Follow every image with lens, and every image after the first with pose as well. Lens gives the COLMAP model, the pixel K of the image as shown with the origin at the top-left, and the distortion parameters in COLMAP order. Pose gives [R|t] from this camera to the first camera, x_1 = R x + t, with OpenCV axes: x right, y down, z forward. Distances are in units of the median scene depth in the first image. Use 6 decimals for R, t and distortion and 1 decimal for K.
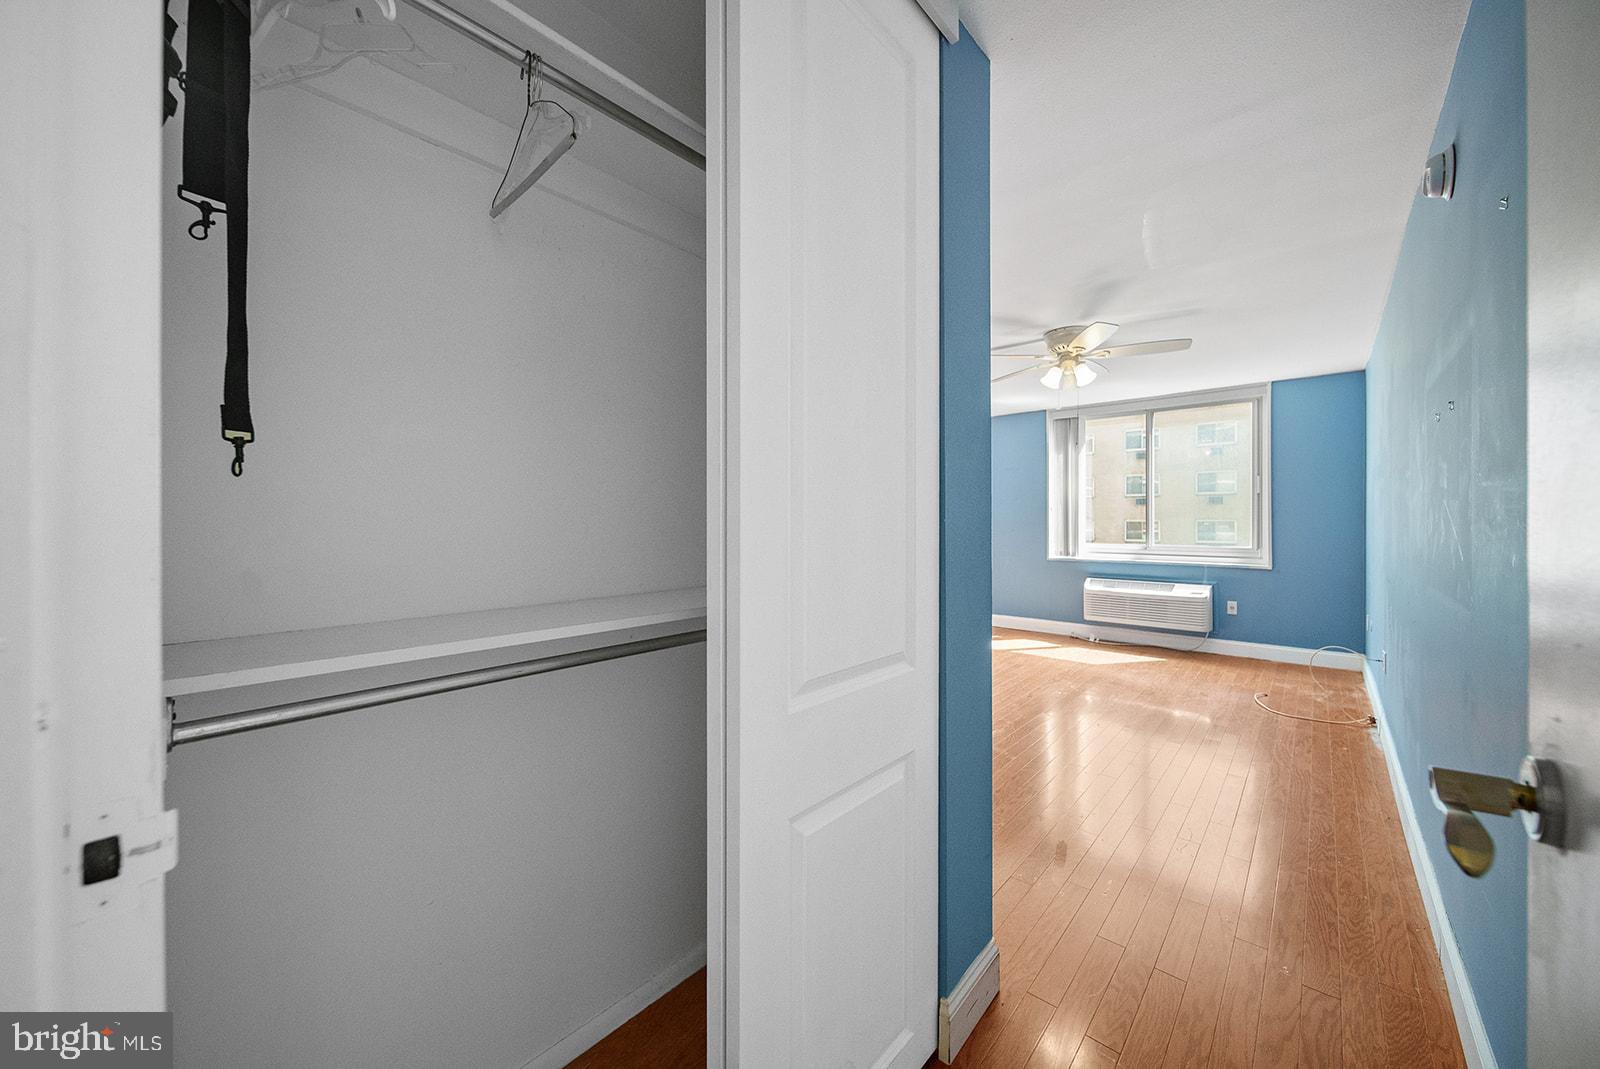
lens RADIAL K [[588.0, 0, 798.6], [0, 588.0, 532.8], [0, 0, 1]] dist [0.000669, -0.000744]
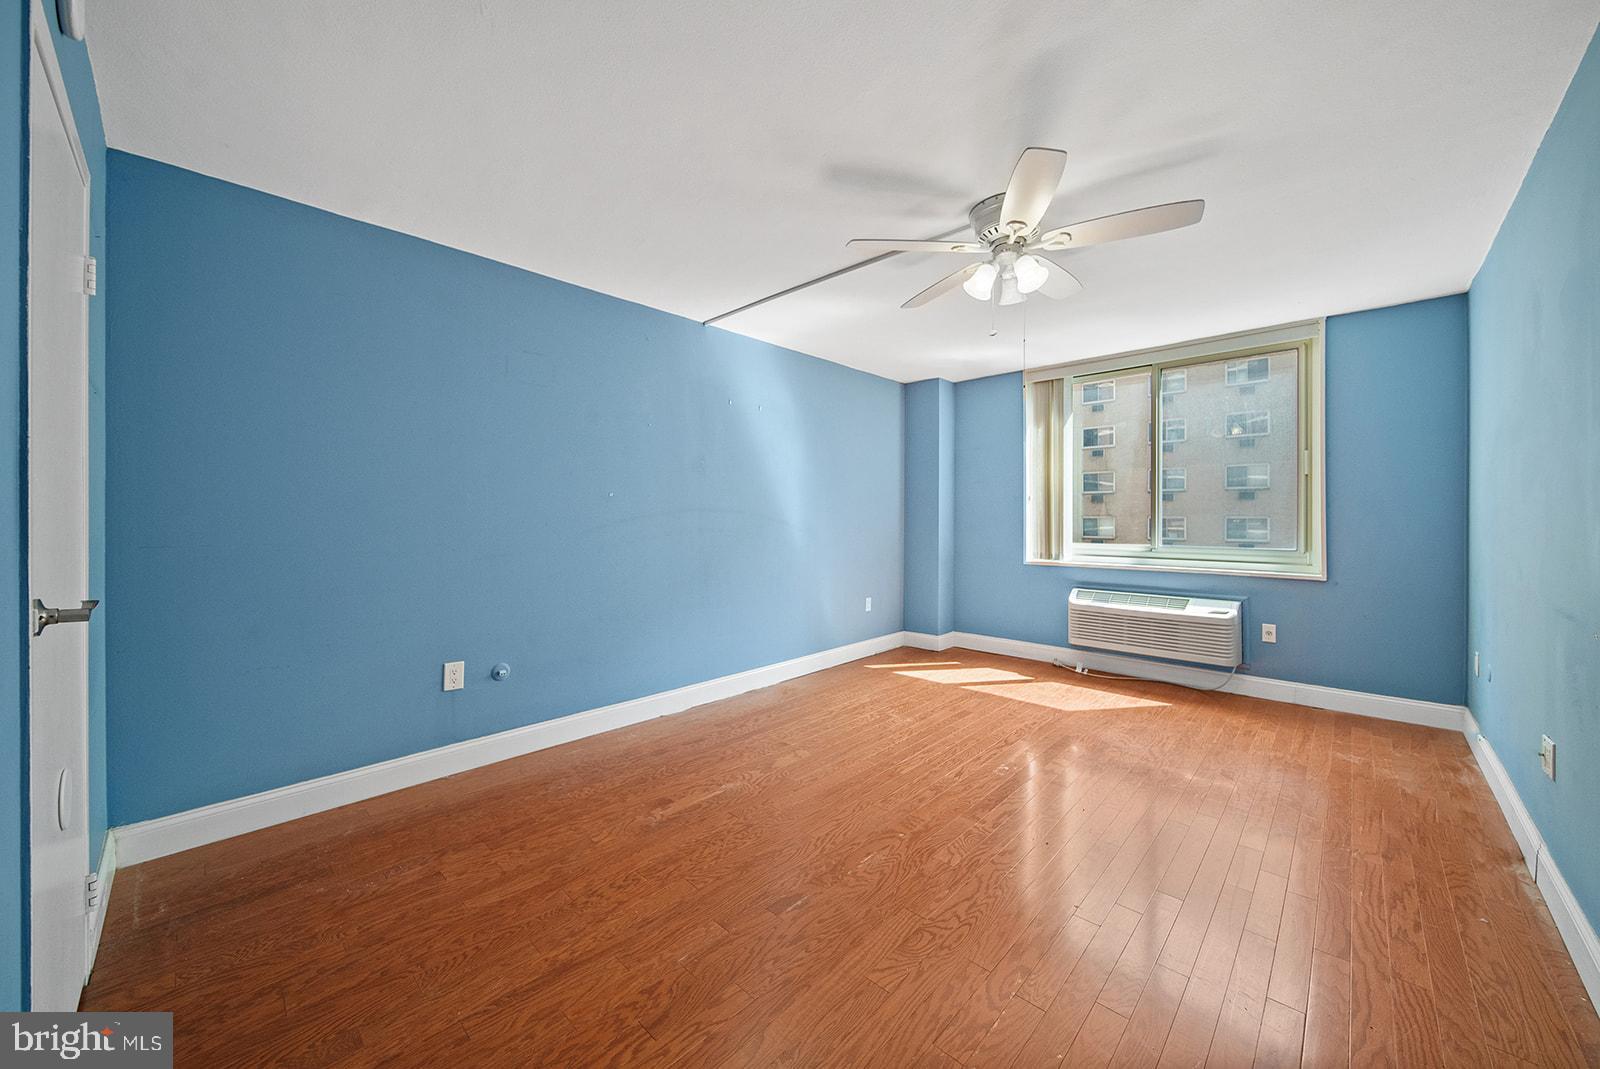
lens RADIAL K [[588.0, 0, 804.2], [0, 588.0, 526.8], [0, 0, 1]] dist [0.000669, -0.000744]
pose [[0.999590, 0.004025, -0.028339, 0.181576], [-0.004162, 0.999980, -0.004772, 0.002295], [0.028320, 0.004888, 0.999587, 0.254185]]
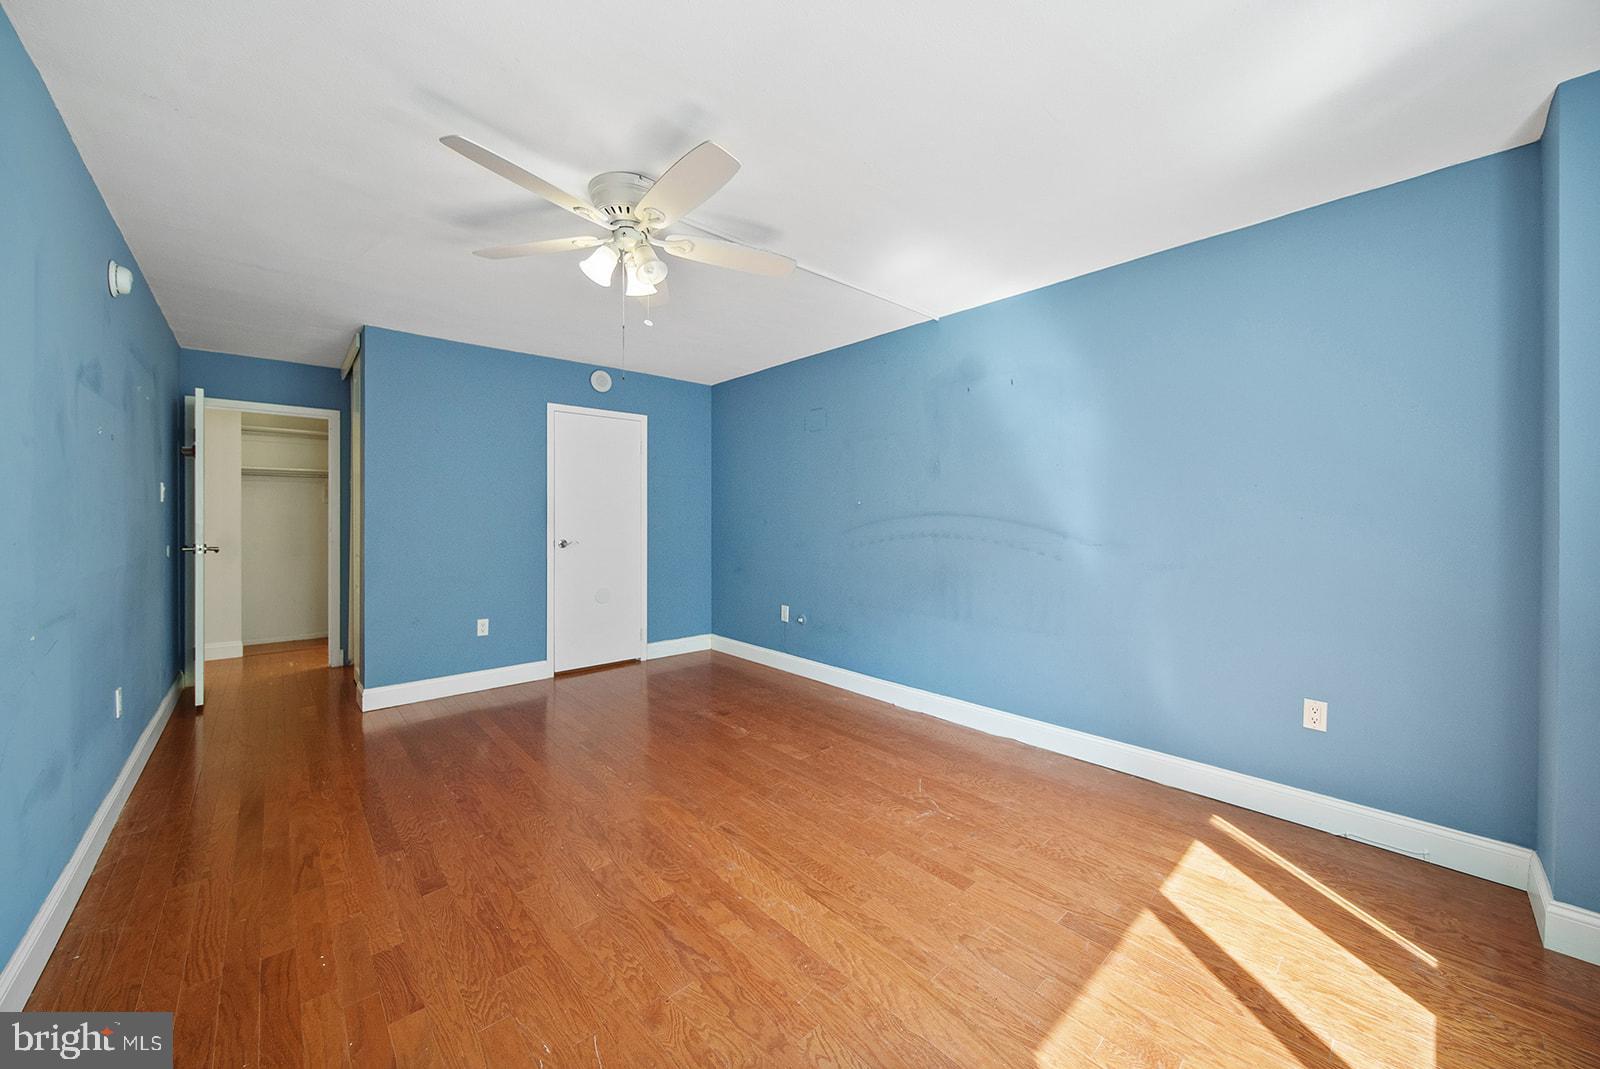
lens RADIAL K [[588.0, 0, 803.0], [0, 588.0, 520.4], [0, 0, 1]] dist [0.000669, -0.000744]
pose [[-0.108742, 0.008120, -0.994037, 0.708517], [-0.020246, 0.999741, 0.010381, -0.016065], [0.993864, 0.021254, -0.108550, 0.854358]]
